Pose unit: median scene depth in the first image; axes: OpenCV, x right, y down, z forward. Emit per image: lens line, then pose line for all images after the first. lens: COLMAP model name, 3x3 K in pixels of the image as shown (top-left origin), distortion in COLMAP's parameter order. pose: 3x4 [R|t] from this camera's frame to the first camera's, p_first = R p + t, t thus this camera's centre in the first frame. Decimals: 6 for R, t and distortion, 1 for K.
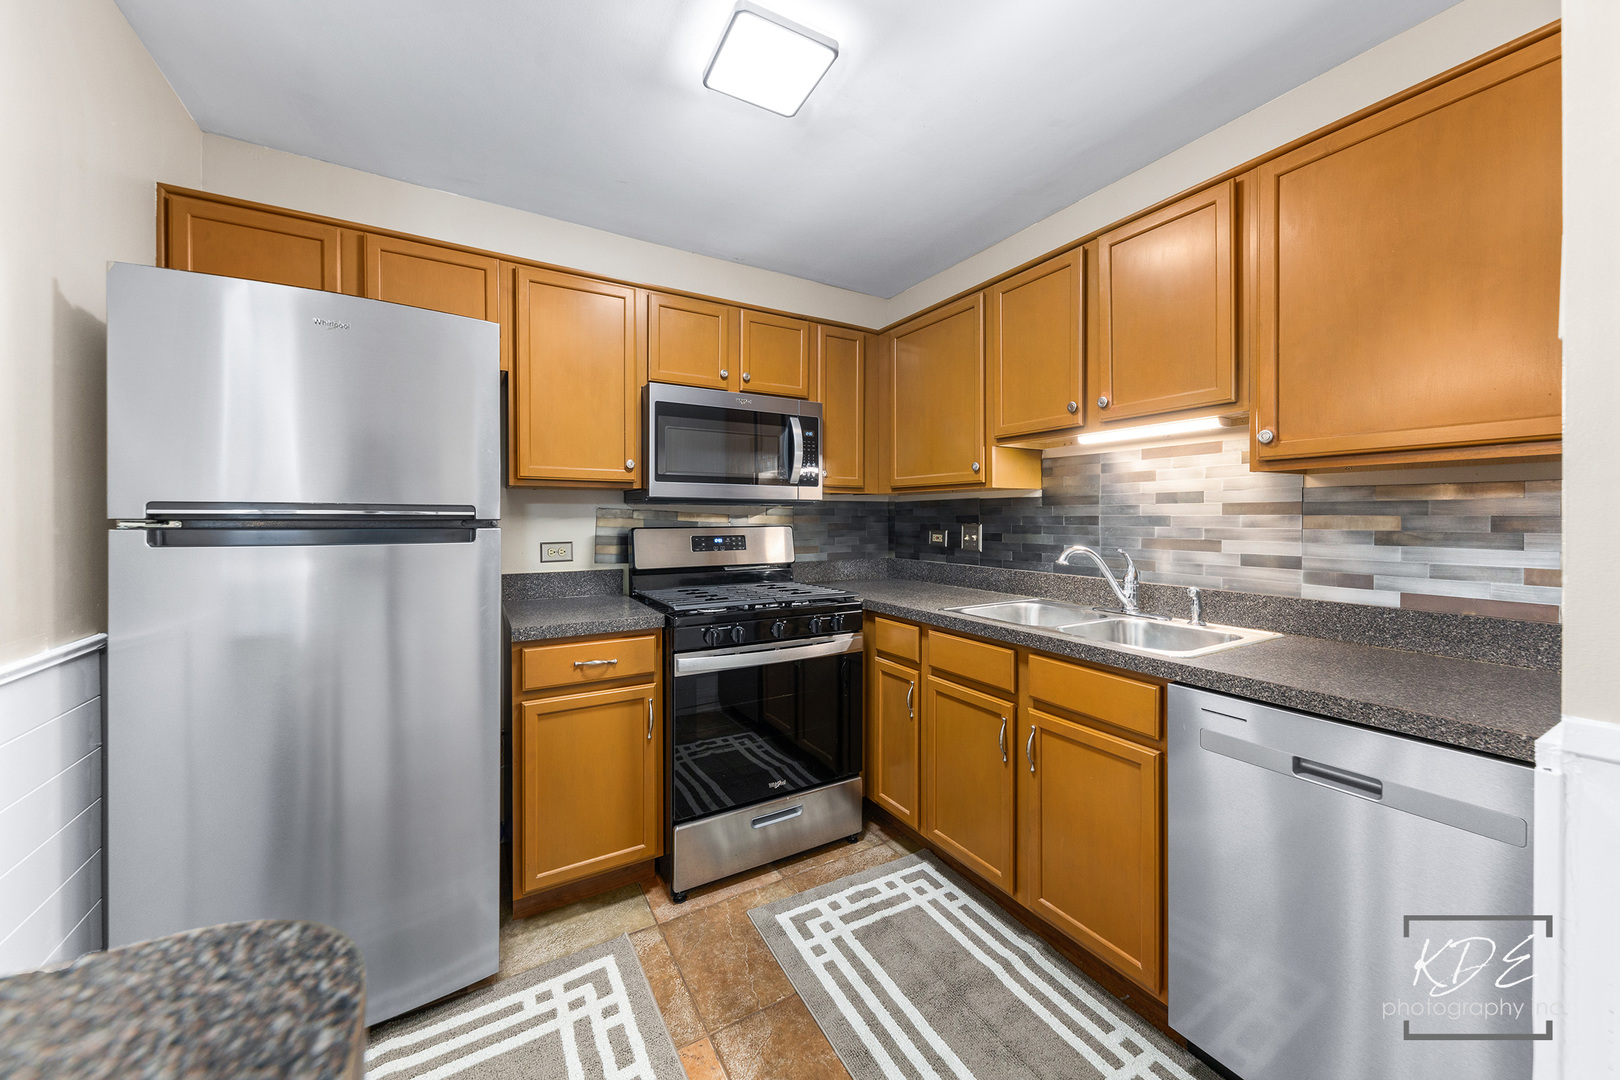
lens RADIAL K [[572.0, 0, 793.9], [0, 572.0, 521.5], [0, 0, 1]] dist [0.000982, -0.001160]
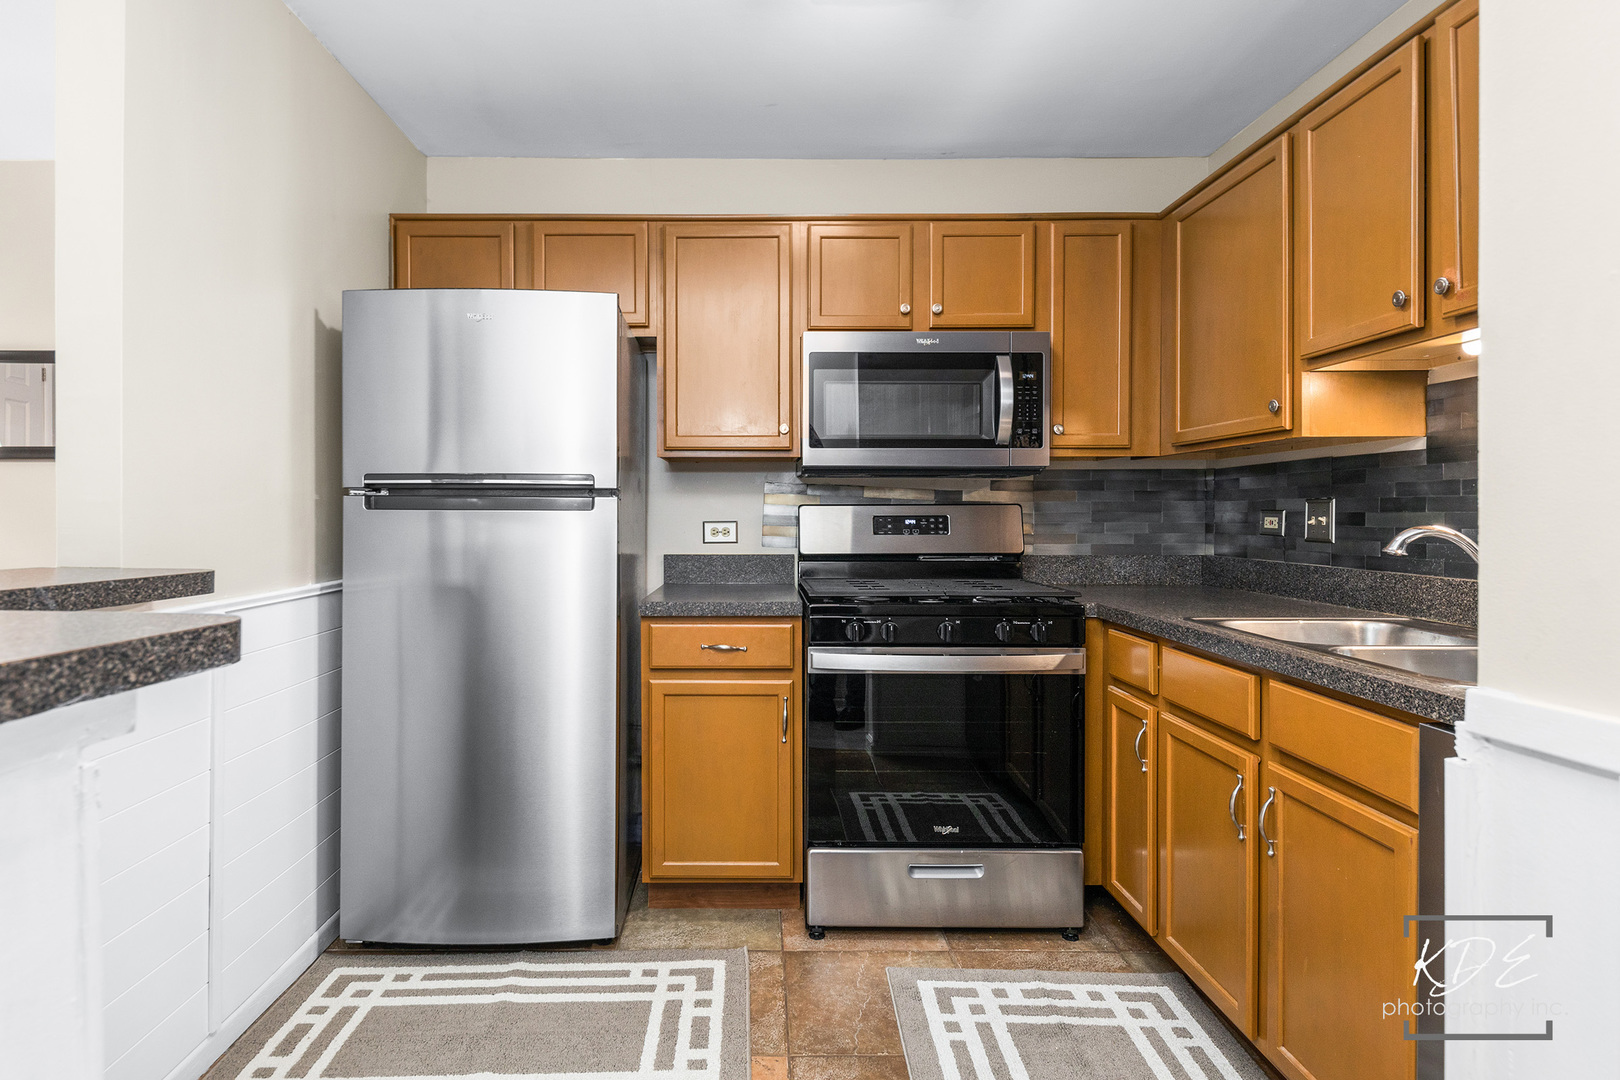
lens RADIAL K [[812.6, 0, 756.5], [0, 812.6, 515.2], [0, 0, 1]] dist [0.001783, -0.002660]
pose [[0.877906, -0.000490, -0.478832, 0.296801], [0.000148, 1.000000, -0.000752, 0.034327], [0.478832, 0.000589, 0.877906, -0.104271]]
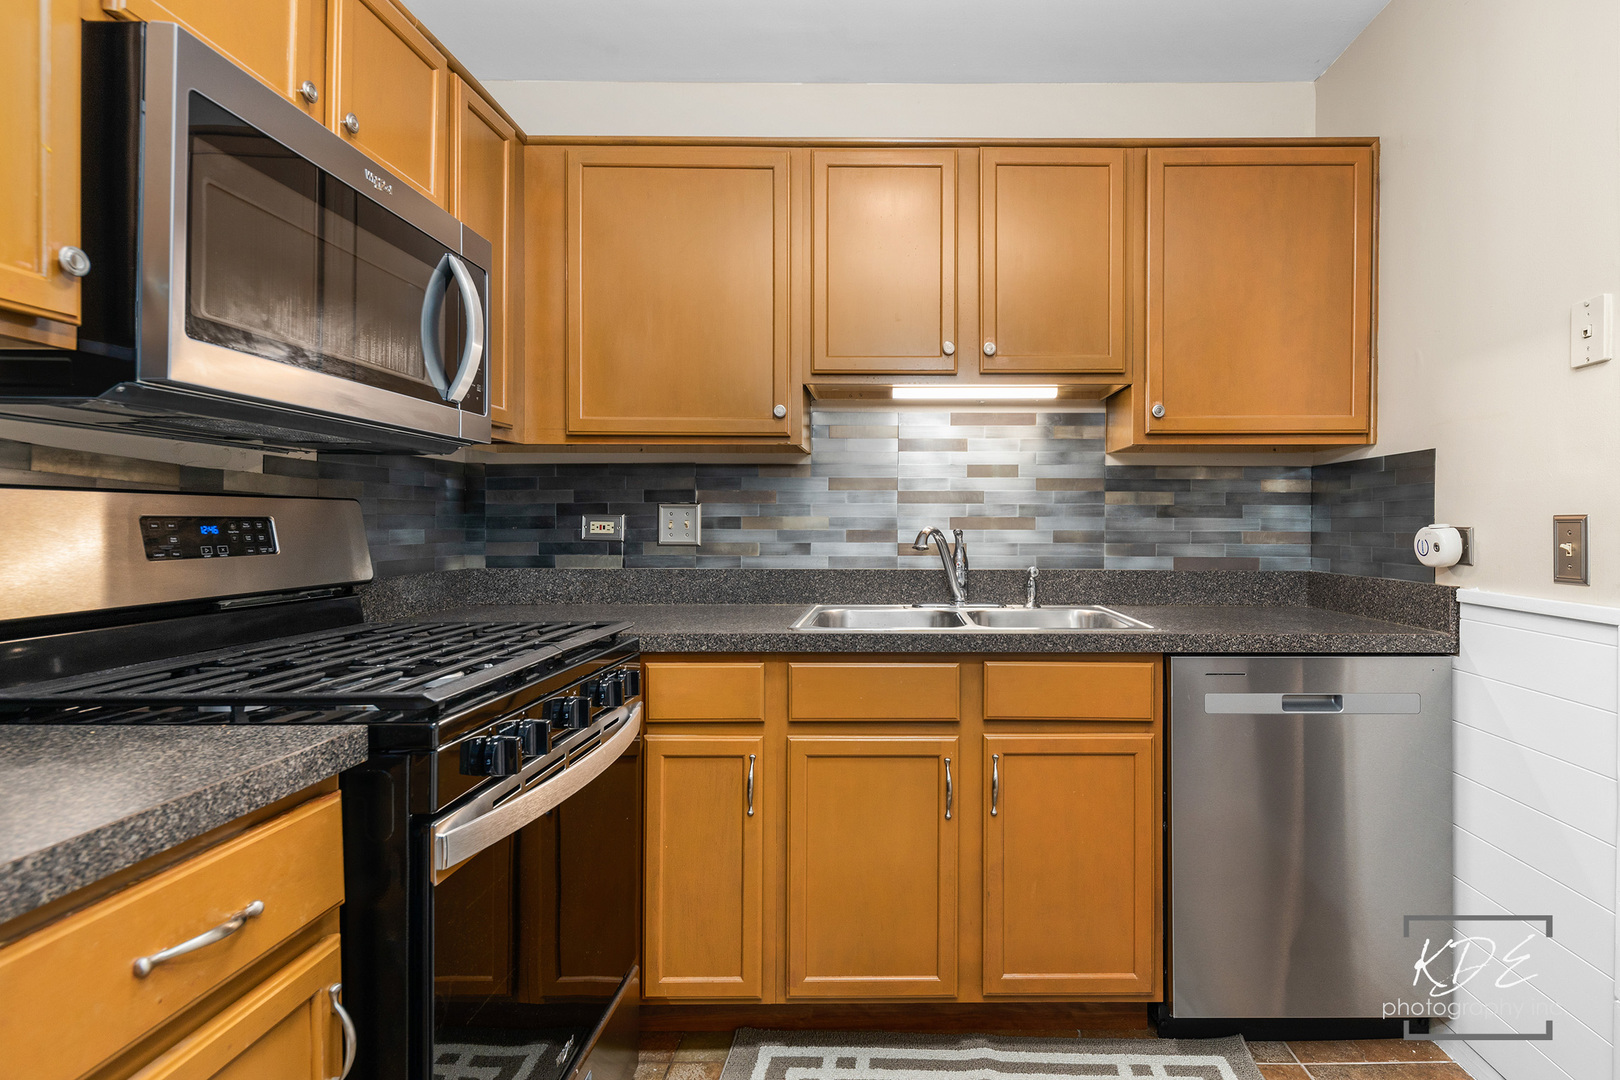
lens RADIAL K [[812.6, 0, 934.7], [0, 812.6, 518.2], [0, 0, 1]] dist [0.001783, -0.002660]
pose [[0.501162, 0.004356, 0.865343, -0.486182], [0.001914, 0.999979, -0.006142, 0.040973], [-0.865351, 0.004734, 0.501143, 0.451000]]
